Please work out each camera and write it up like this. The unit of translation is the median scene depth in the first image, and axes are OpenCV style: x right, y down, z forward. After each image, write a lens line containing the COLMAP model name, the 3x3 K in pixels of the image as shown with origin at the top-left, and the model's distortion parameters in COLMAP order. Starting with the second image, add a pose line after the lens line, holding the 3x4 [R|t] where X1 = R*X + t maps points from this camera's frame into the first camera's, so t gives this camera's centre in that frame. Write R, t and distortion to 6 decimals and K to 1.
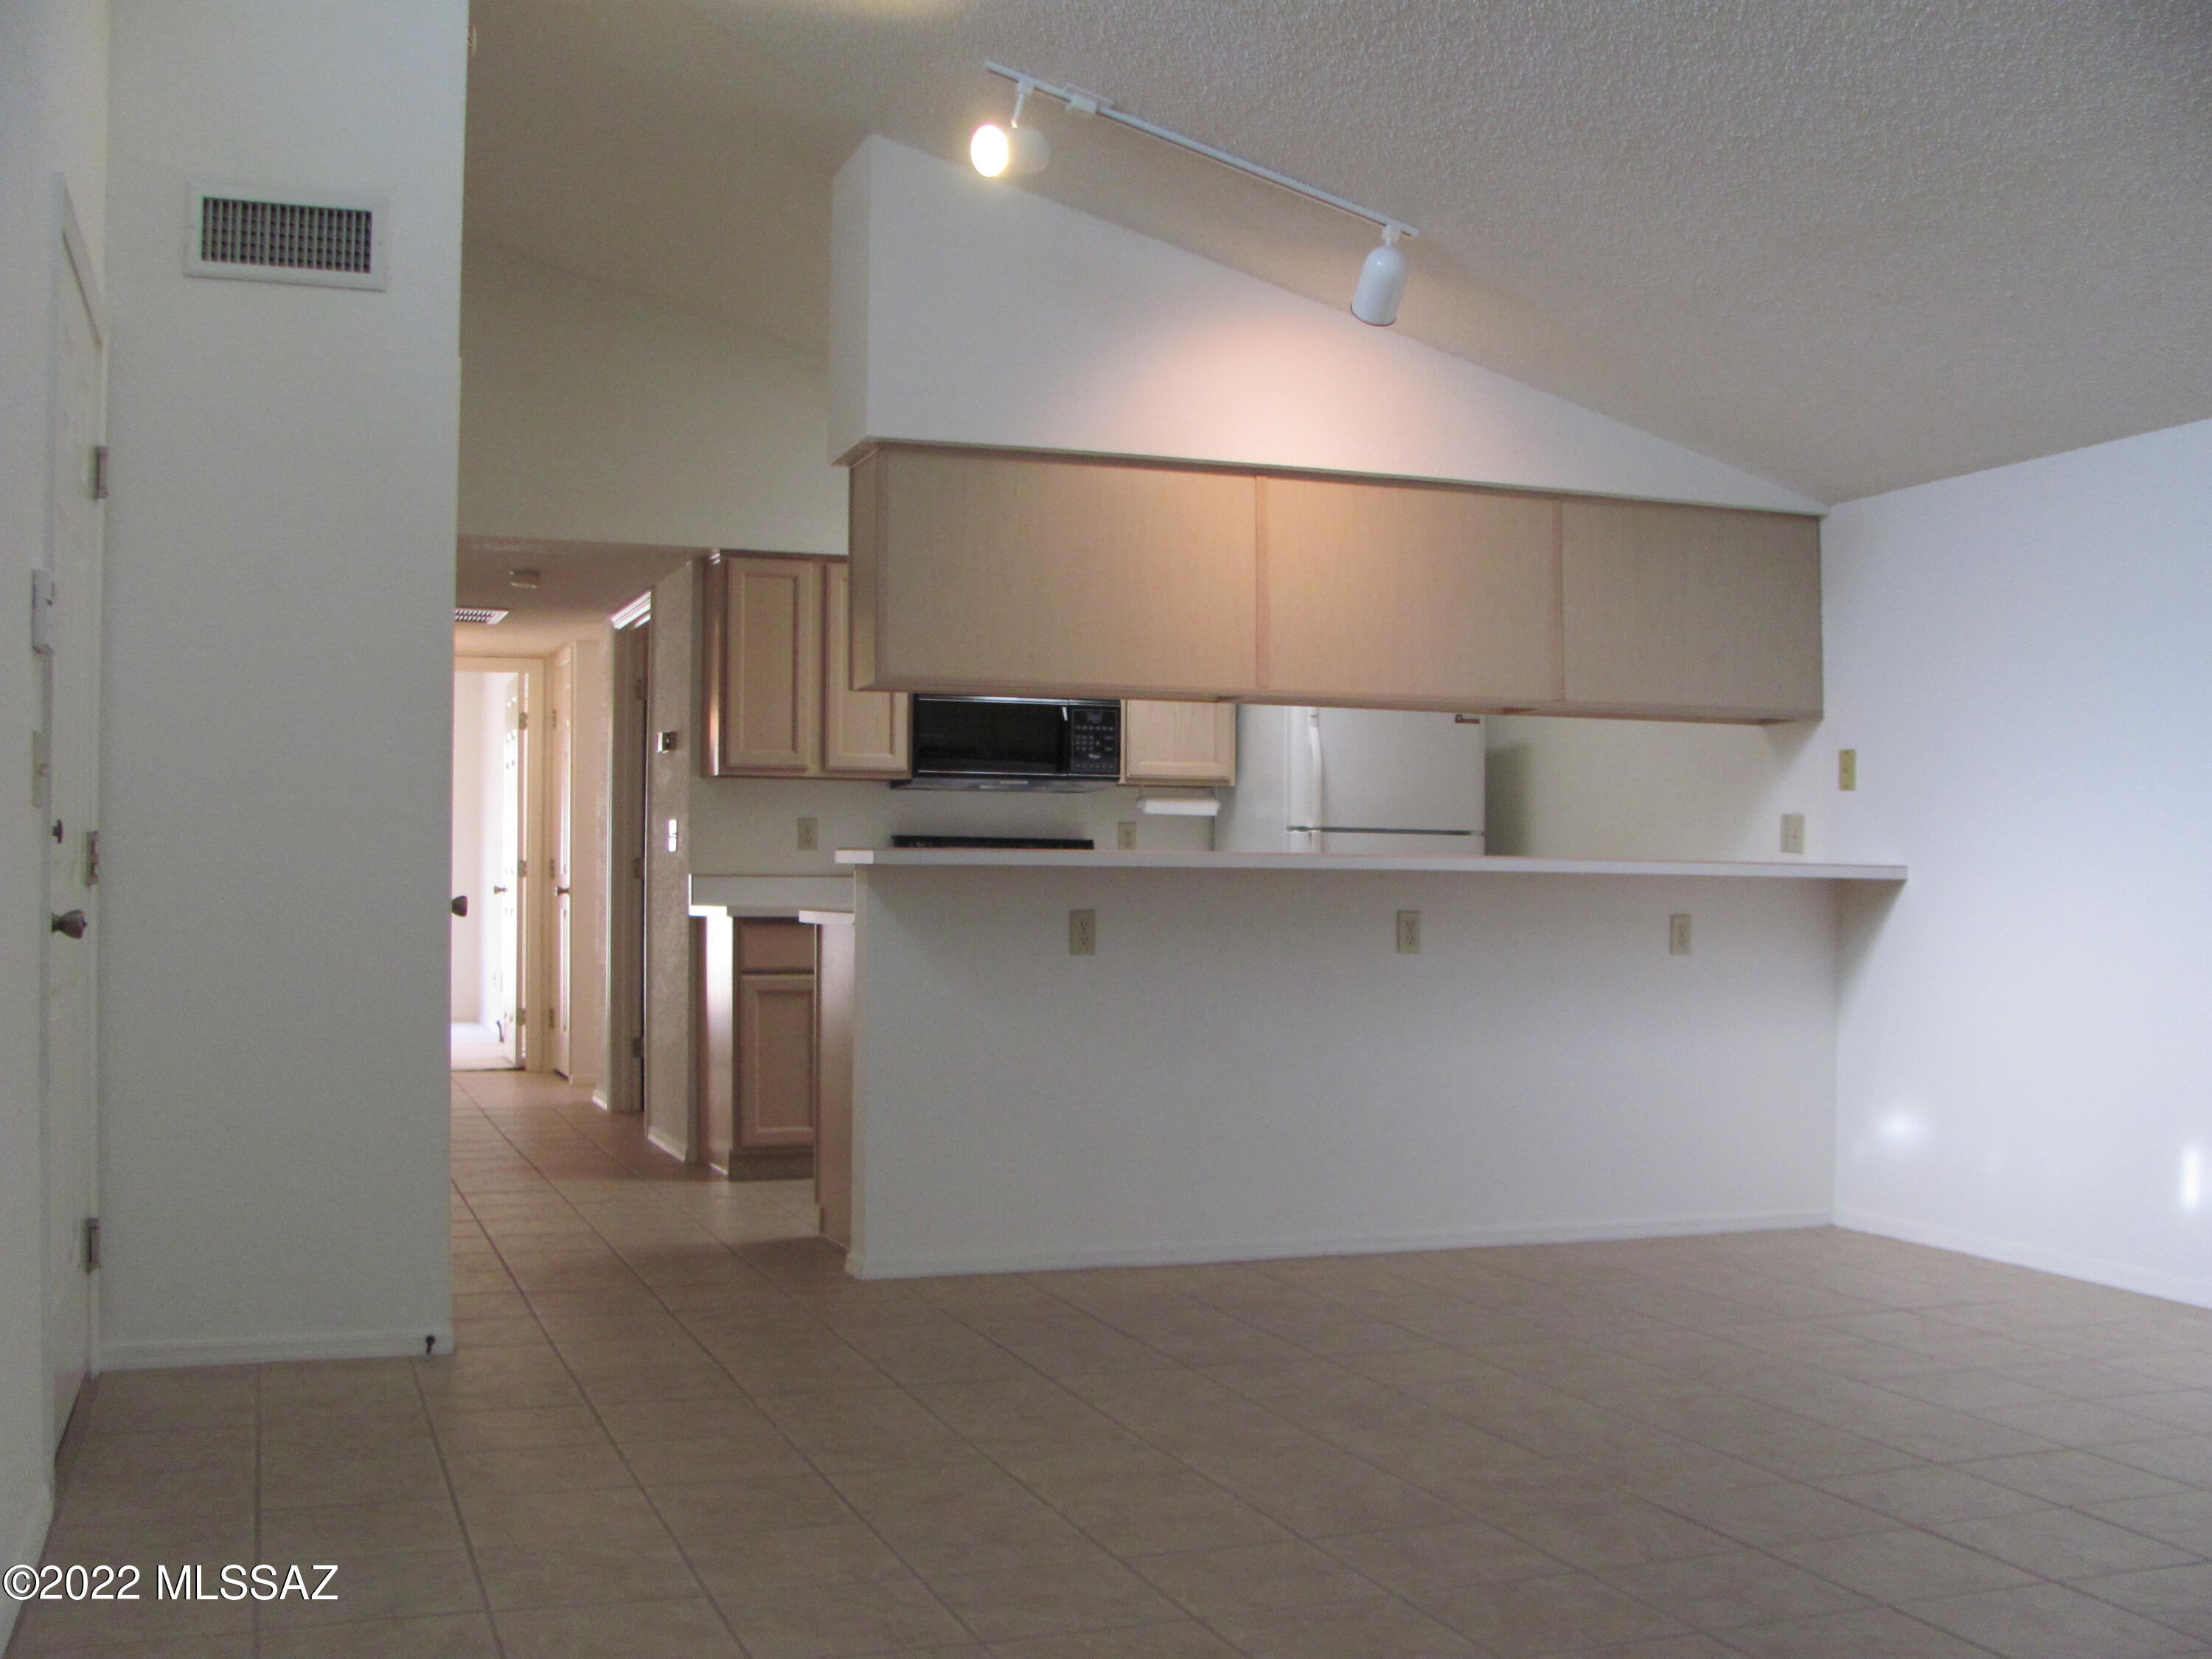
lens RADIAL K [[2315.8, 0, 1106.0], [0, 2315.8, 829.5], [0, 0, 1]] dist [-0.222875, 0.269182]
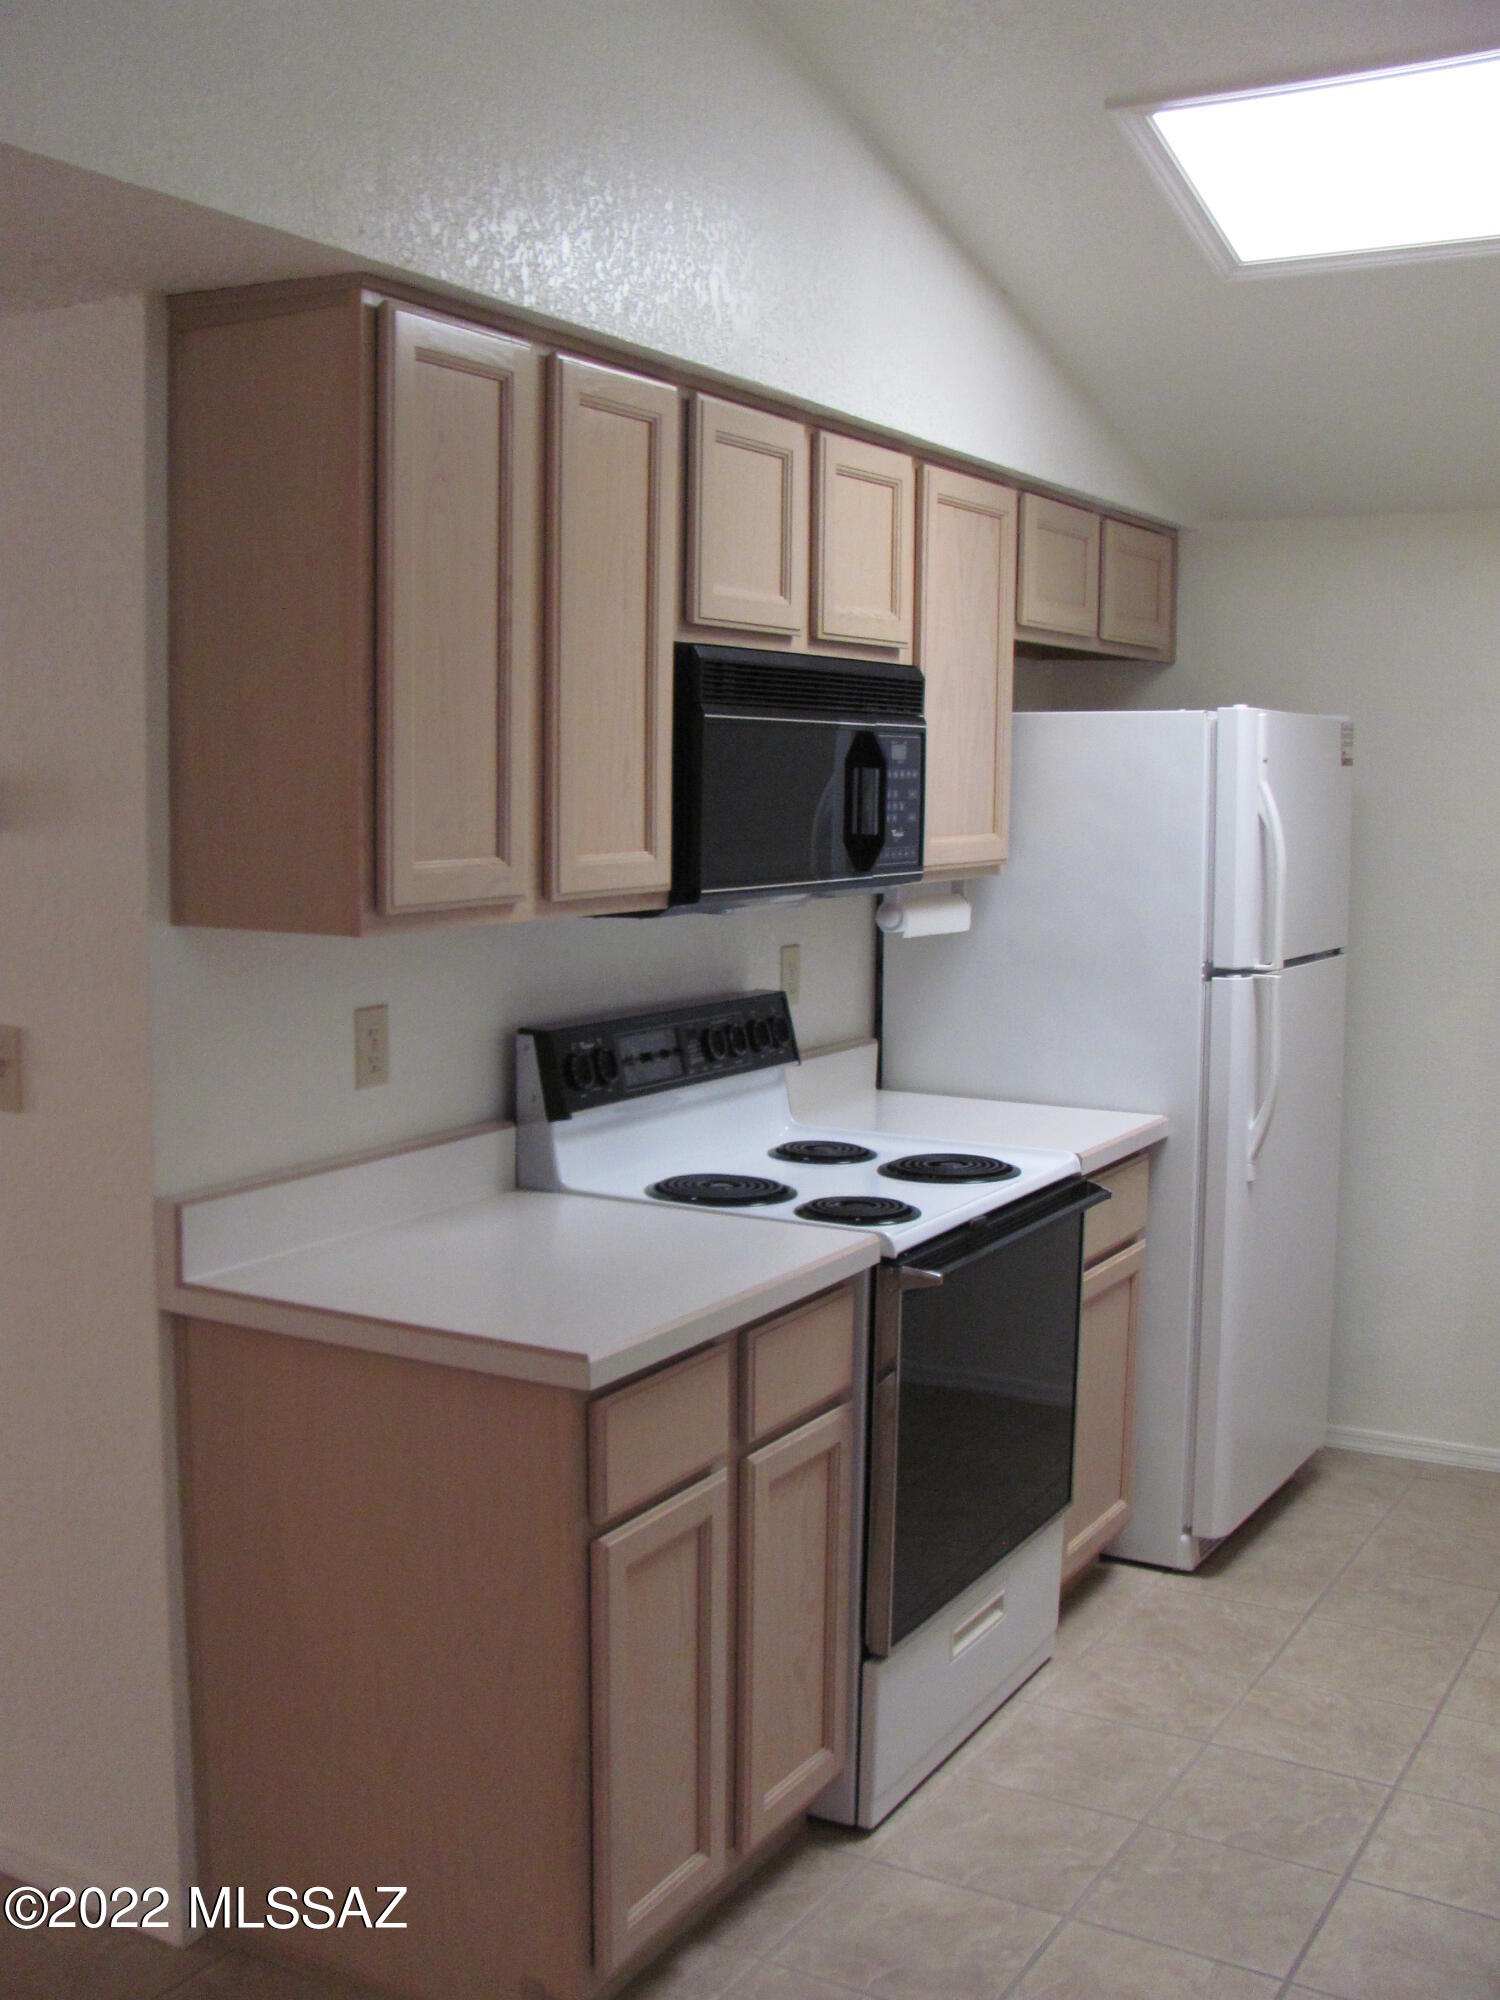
lens RADIAL K [[2093.8, 0, 712.7], [0, 2093.8, 994.4], [0, 0, 1]] dist [-0.222875, 0.269182]
pose [[0.780312, -0.065920, 0.621907, -0.300487], [-0.018074, 0.991637, 0.127787, -0.053065], [-0.625130, -0.110954, 0.772594, 0.690315]]
